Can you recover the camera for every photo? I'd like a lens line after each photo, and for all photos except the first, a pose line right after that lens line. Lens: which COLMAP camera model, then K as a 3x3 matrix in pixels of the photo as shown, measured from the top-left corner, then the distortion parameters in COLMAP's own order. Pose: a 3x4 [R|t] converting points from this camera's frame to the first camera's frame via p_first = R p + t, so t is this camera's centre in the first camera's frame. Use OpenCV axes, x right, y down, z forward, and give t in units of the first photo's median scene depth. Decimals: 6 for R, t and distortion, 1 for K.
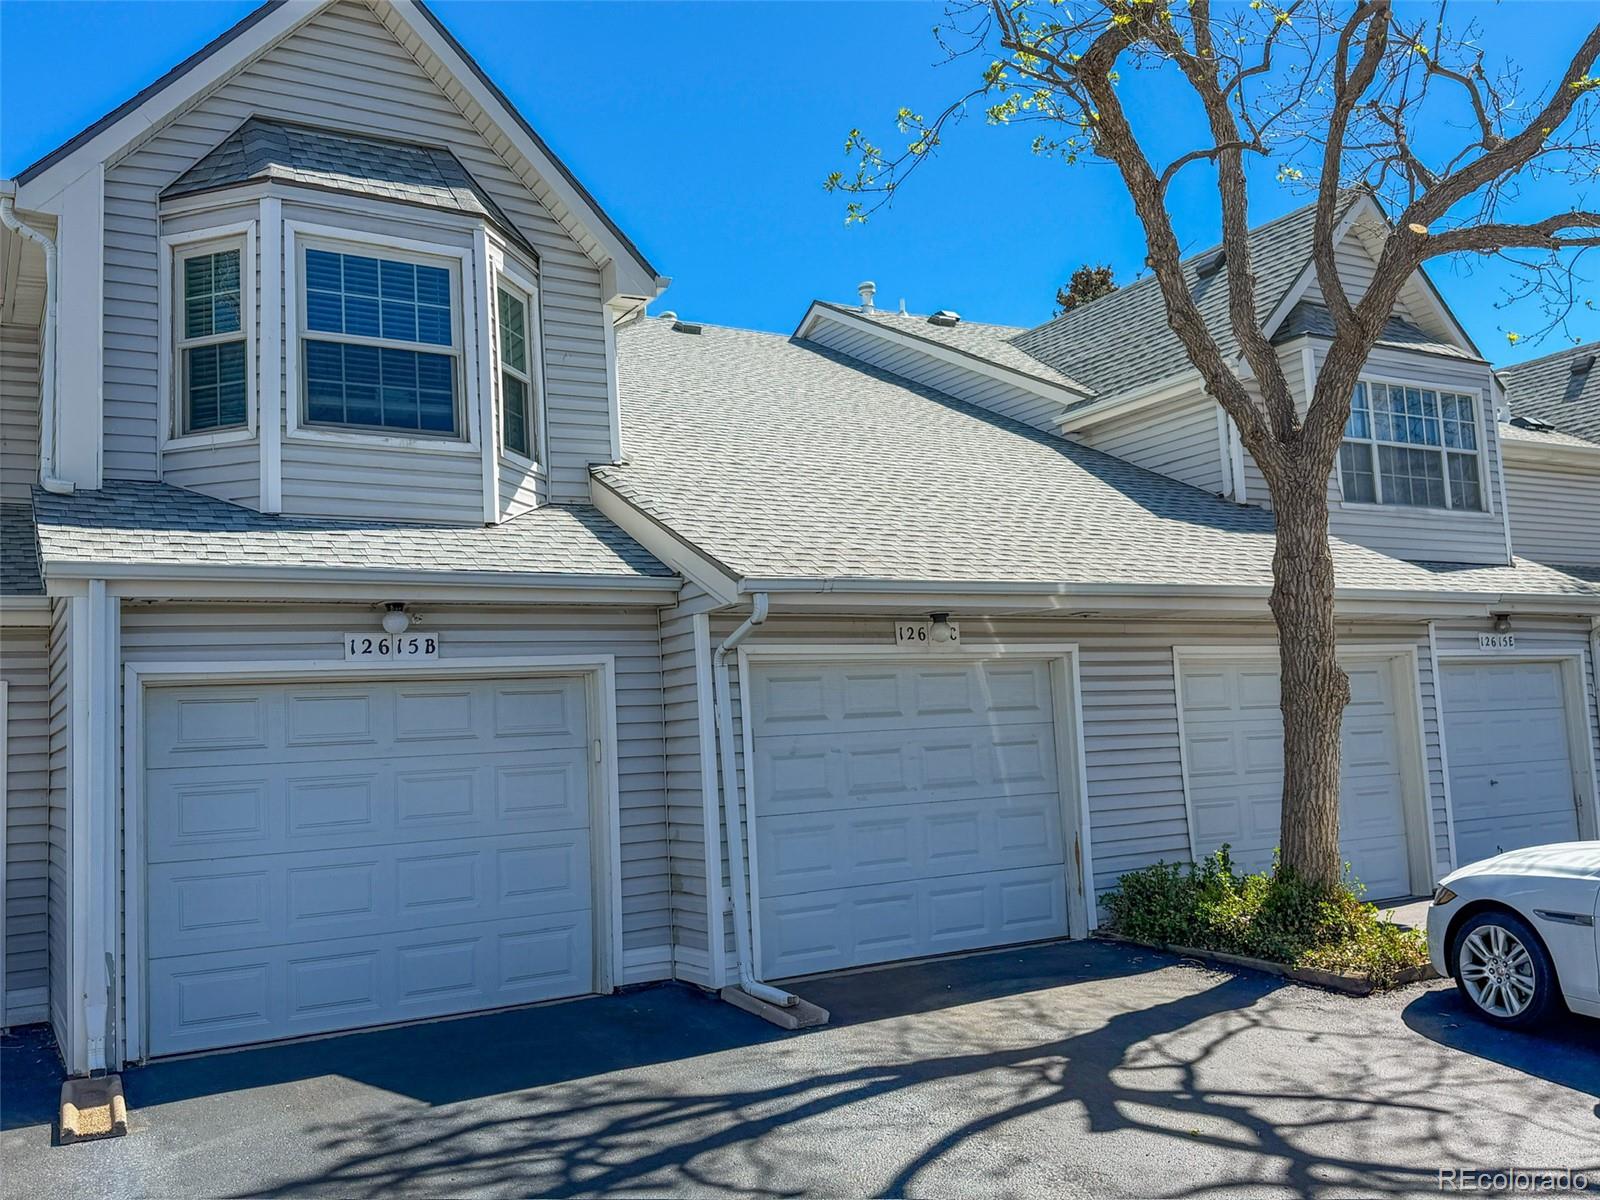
lens RADIAL K [[1434.6, 0, 800.0], [0, 1434.6, 600.0], [0, 0, 1]] dist [0.156970, -0.239012]
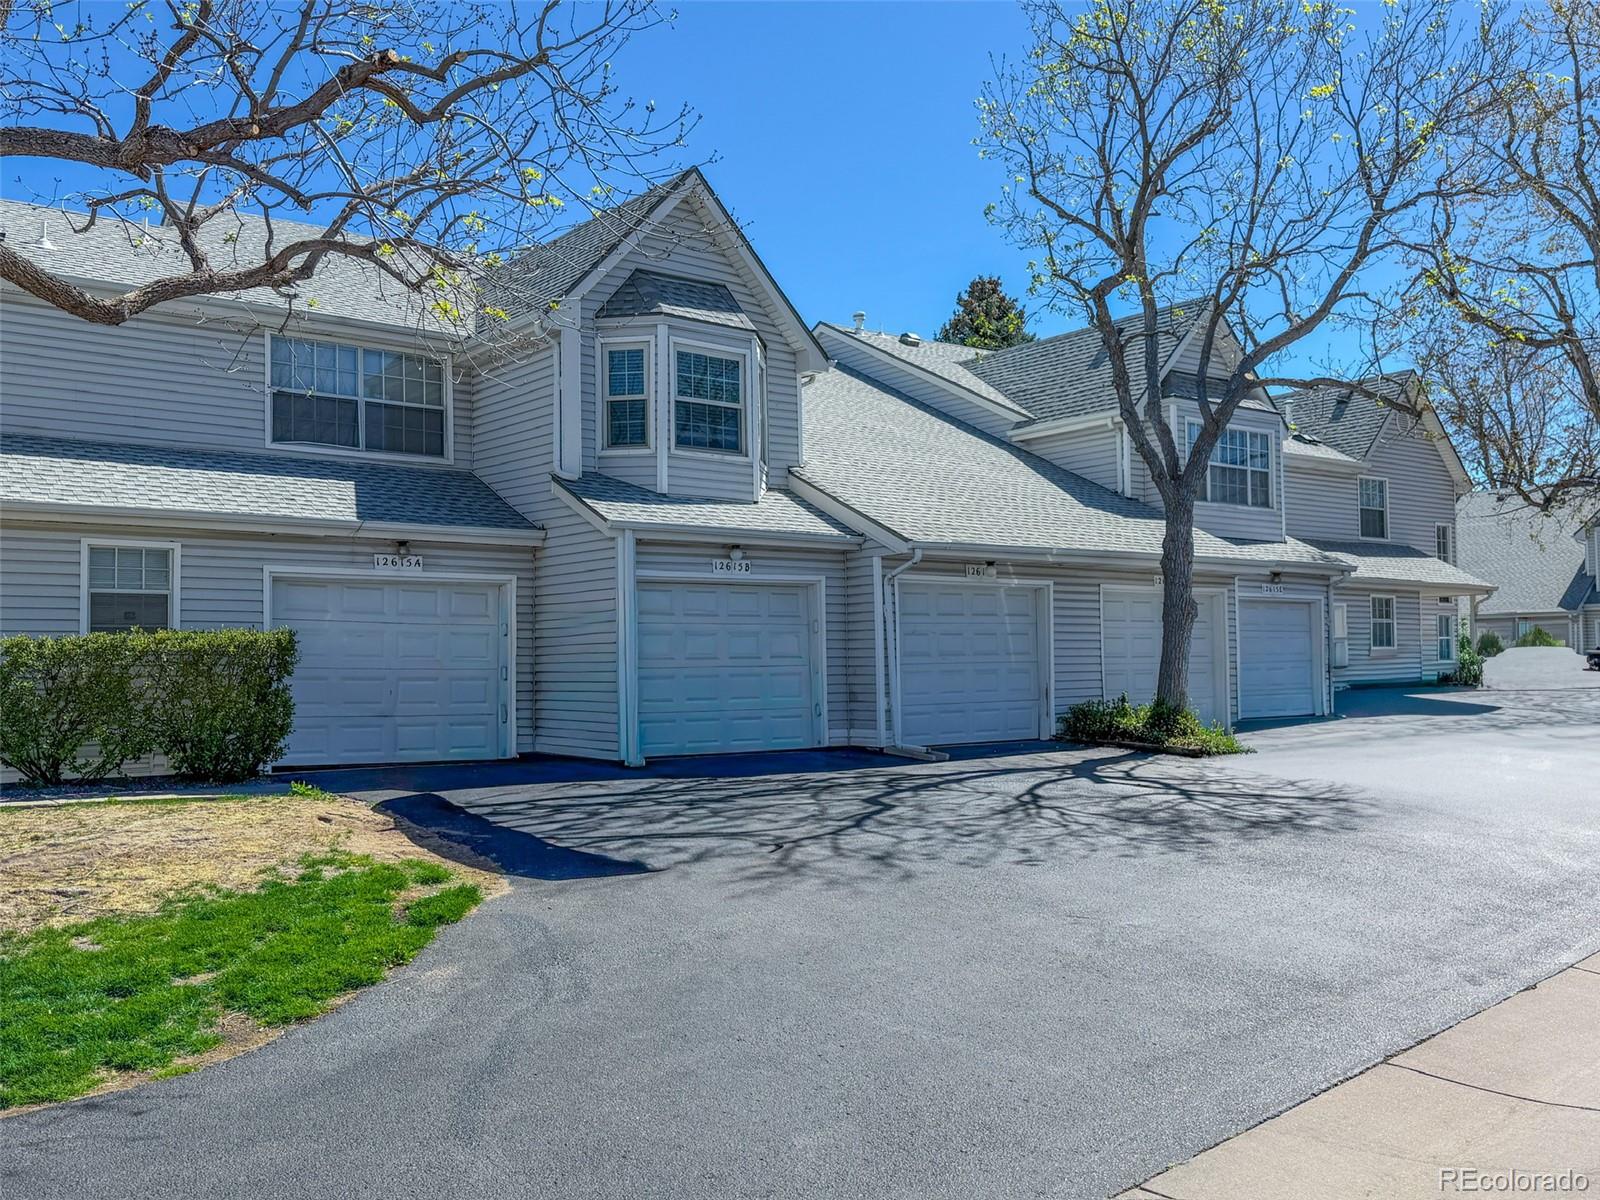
lens RADIAL K [[1421.4, 0, 800.0], [0, 1421.4, 600.0], [0, 0, 1]] dist [0.168555, -0.000459]
pose [[0.990875, 0.042849, 0.127793, -0.385521], [-0.049414, 0.997593, 0.048647, -0.018596], [-0.125401, -0.054518, 0.990607, -0.812980]]
